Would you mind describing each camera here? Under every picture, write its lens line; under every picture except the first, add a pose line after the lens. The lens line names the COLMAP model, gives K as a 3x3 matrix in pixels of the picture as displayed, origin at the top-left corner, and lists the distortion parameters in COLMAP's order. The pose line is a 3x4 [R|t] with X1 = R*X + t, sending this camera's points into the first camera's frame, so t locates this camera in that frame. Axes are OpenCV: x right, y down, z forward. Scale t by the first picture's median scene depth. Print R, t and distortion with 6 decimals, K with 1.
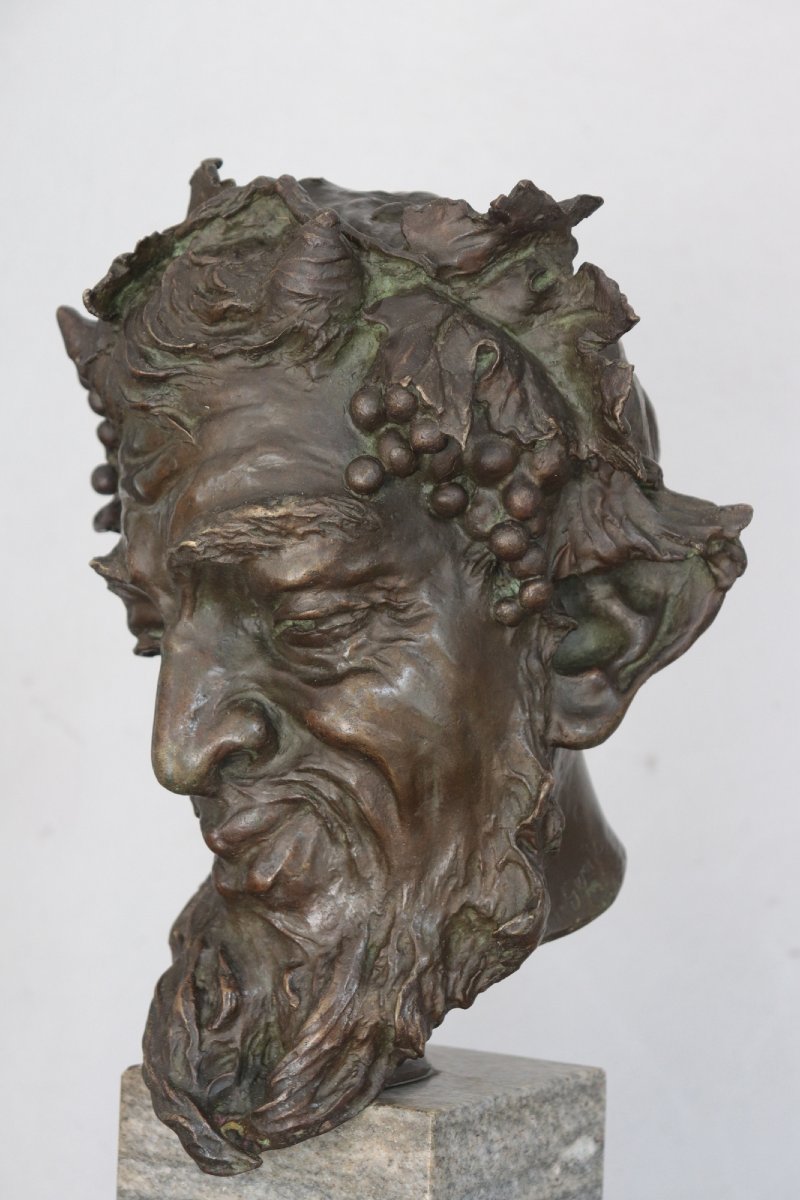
lens RADIAL K [[2224.3, 0, 398.6], [0, 2224.3, 581.2], [0, 0, 1]] dist [0.016260, -0.075949]
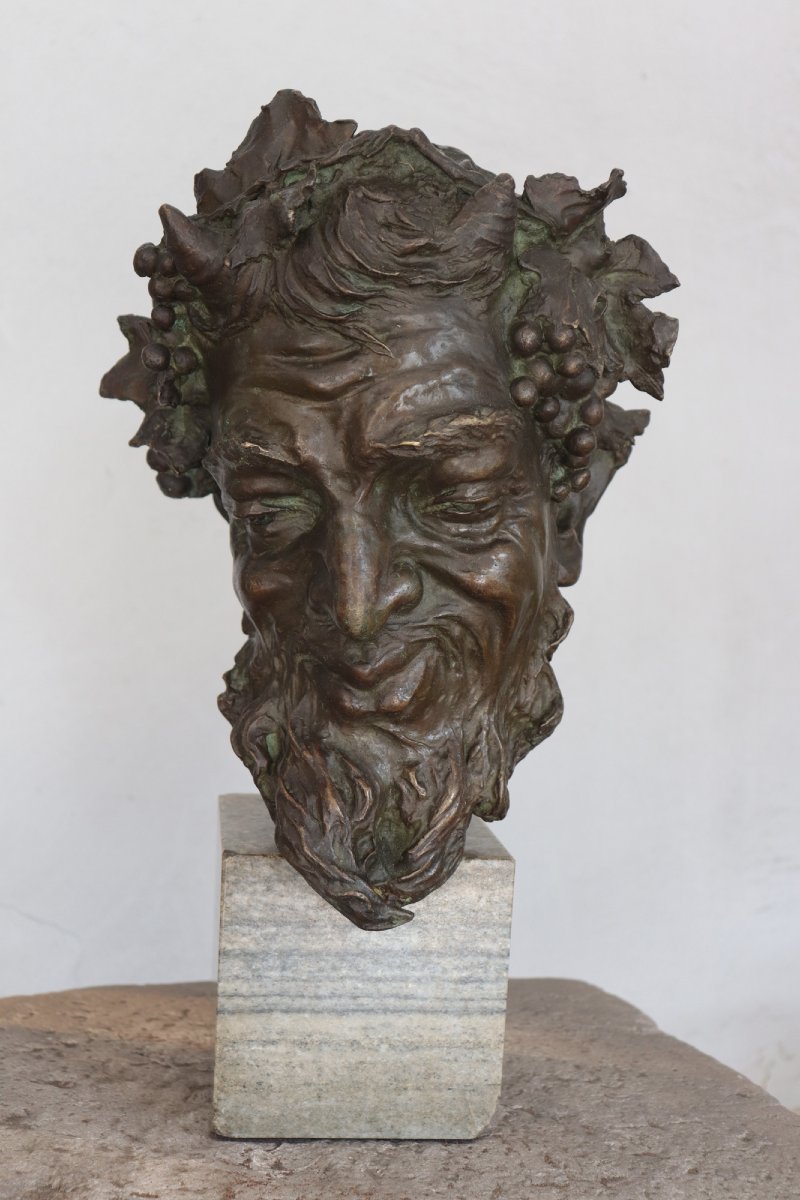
lens RADIAL K [[1651.5, 0, 400.0], [0, 1651.5, 600.0], [0, 0, 1]] dist [0.000822, -0.003348]
pose [[0.768226, -0.052158, 0.638051, -0.665055], [-0.062253, 0.985865, 0.155545, -0.070929], [-0.637145, -0.159214, 0.754120, 0.296967]]
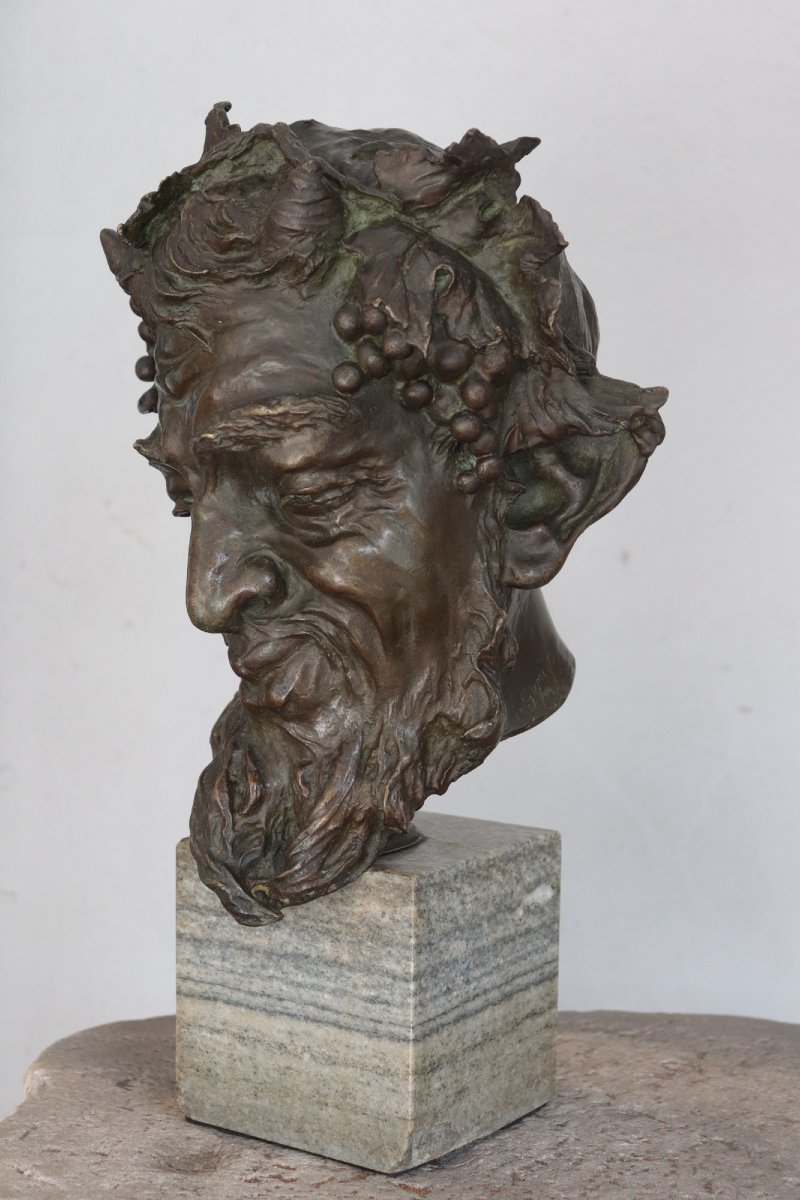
lens RADIAL K [[1925.6, 0, 400.0], [0, 1925.6, 600.0], [0, 0, 1]] dist [0.004589, -0.000752]
pose [[0.999280, -0.020068, -0.032205, 0.044648], [0.024126, 0.991089, 0.130996, -0.062681], [0.029290, -0.131679, 0.990860, -0.074048]]
